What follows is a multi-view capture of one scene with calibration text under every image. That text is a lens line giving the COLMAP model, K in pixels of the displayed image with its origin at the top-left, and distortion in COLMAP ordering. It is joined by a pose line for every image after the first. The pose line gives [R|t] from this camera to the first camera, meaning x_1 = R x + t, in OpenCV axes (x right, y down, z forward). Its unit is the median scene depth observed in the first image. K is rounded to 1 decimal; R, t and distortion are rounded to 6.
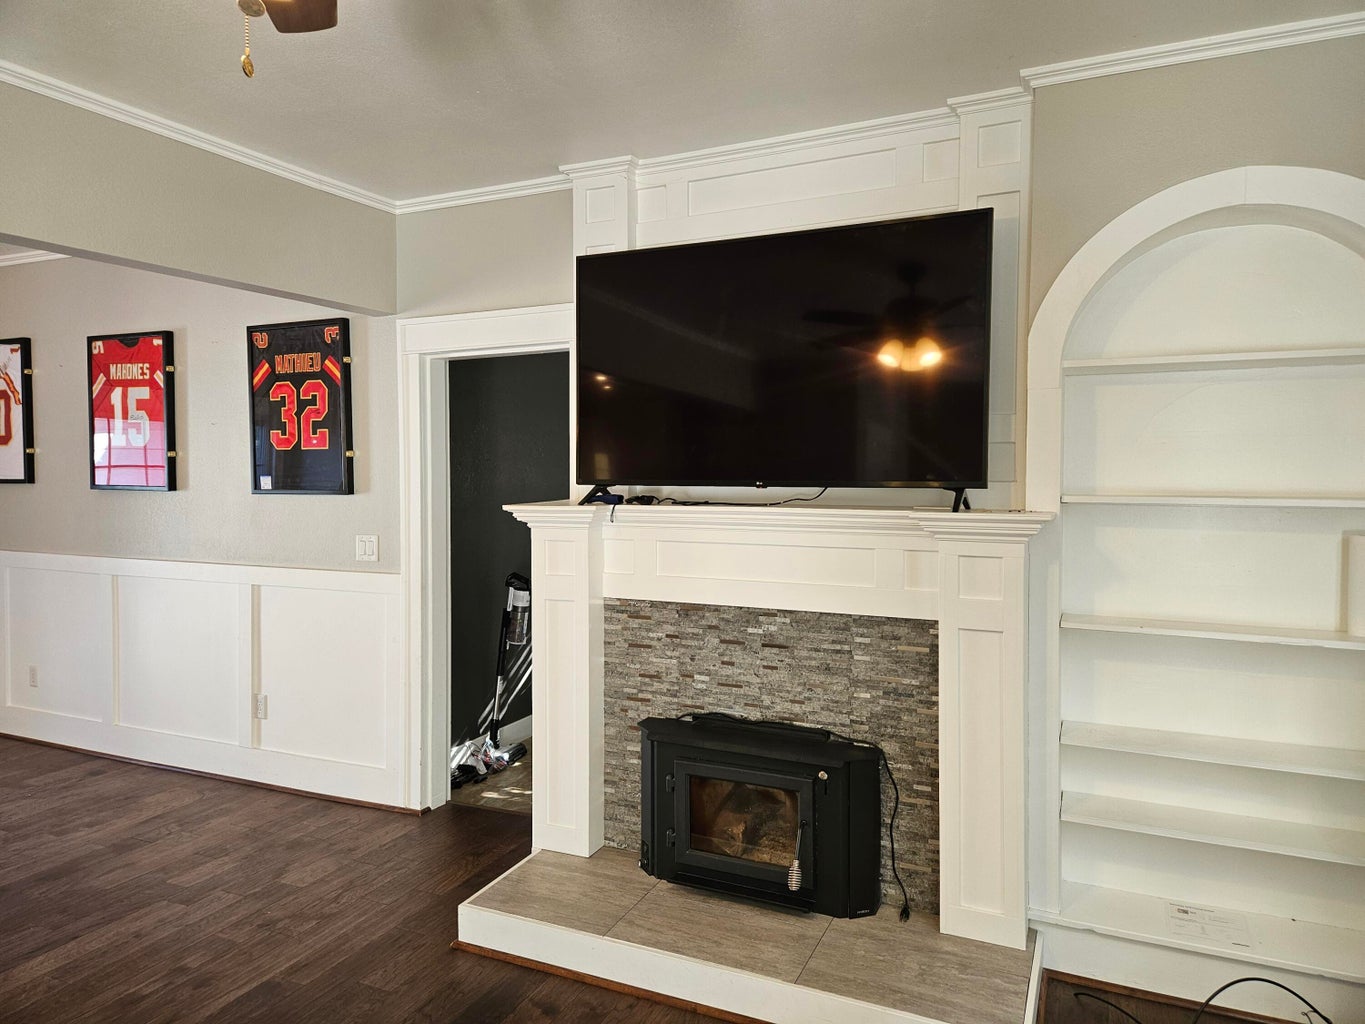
lens RADIAL K [[913.8, 0, 701.1], [0, 913.8, 505.7], [0, 0, 1]] dist [0.077009, -0.062246]
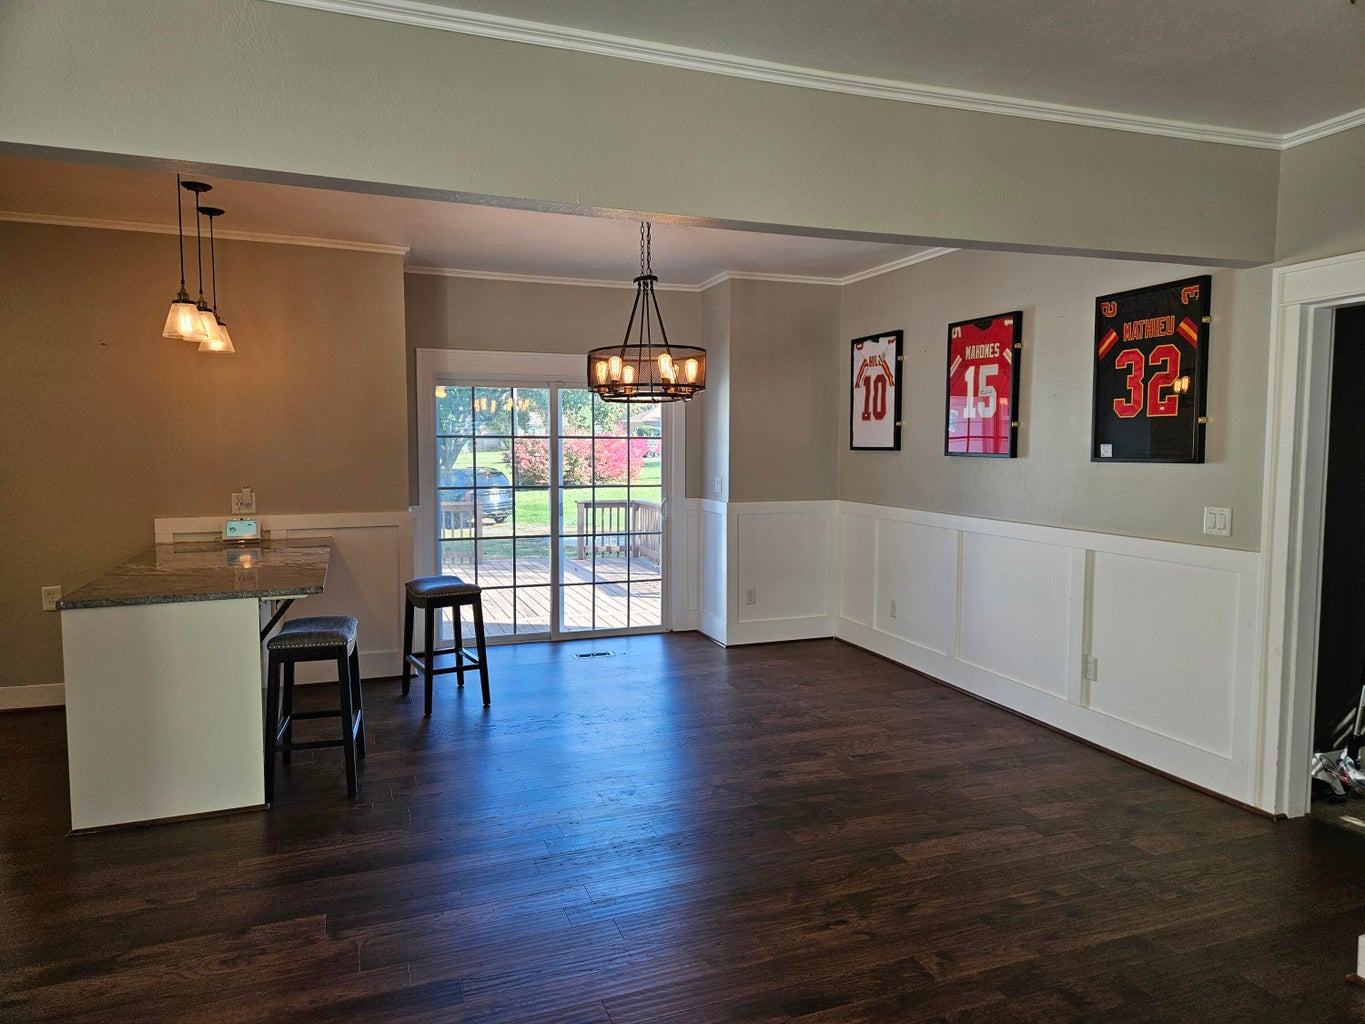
lens RADIAL K [[913.8, 0, 682.4], [0, 913.8, 506.7], [0, 0, 1]] dist [0.077009, -0.062246]
pose [[0.697857, 0.051322, -0.714396, -0.067658], [-0.028513, 0.998629, 0.043888, 0.005410], [0.715669, -0.010258, 0.698364, -0.043727]]
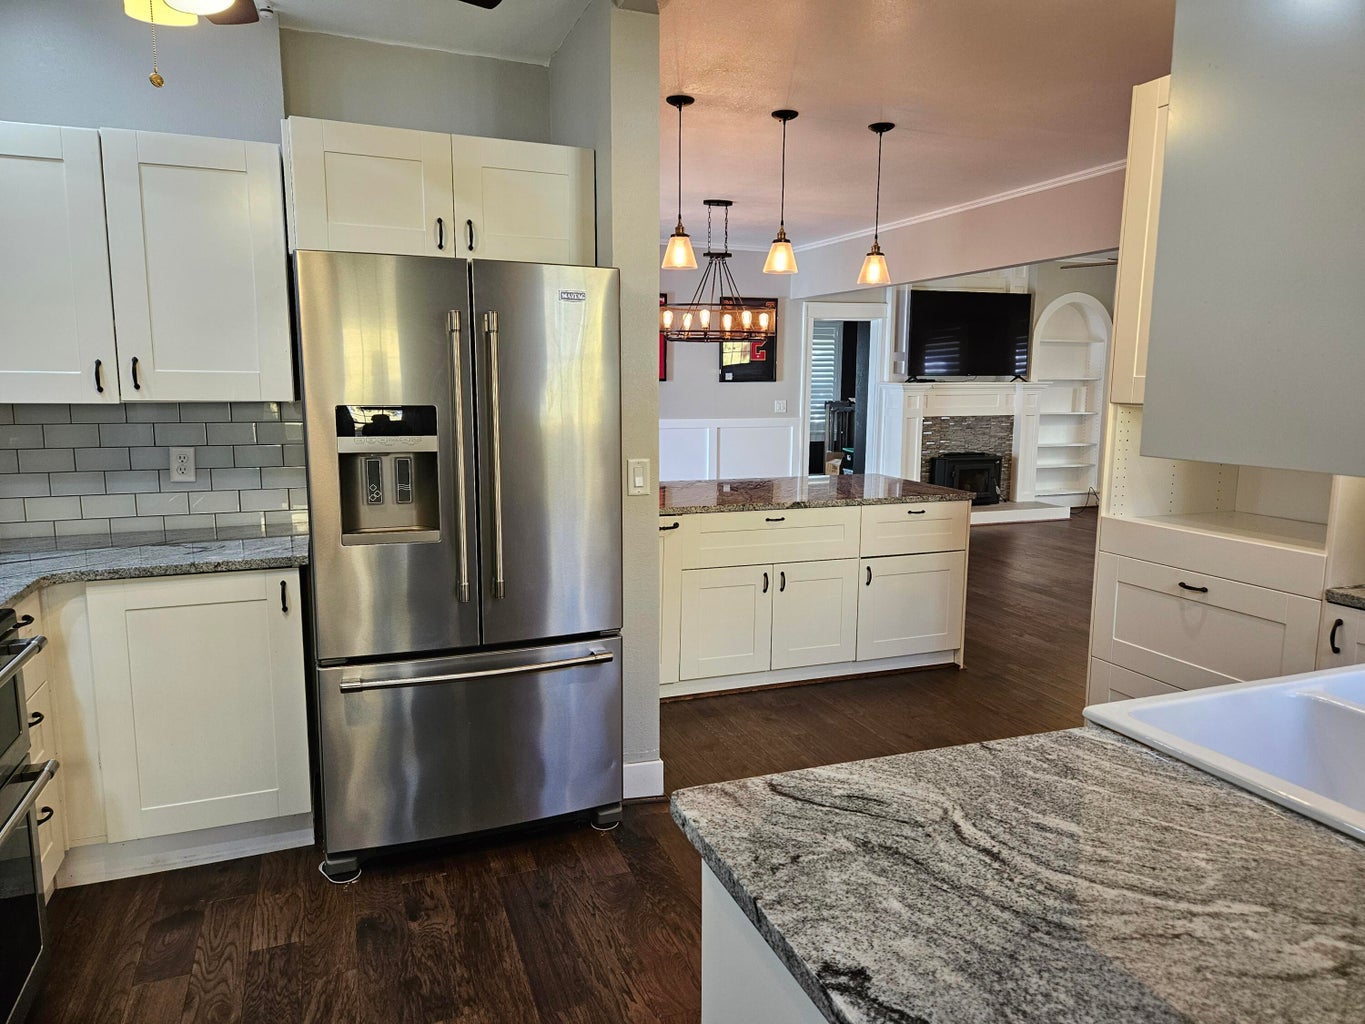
lens RADIAL K [[913.8, 0, 680.3], [0, 913.8, 514.9], [0, 0, 1]] dist [0.077009, -0.062246]
pose [[0.701581, -0.106972, 0.704515, -2.065026], [0.025252, 0.991779, 0.125443, 0.022543], [-0.712142, -0.070218, 0.698515, -0.358076]]
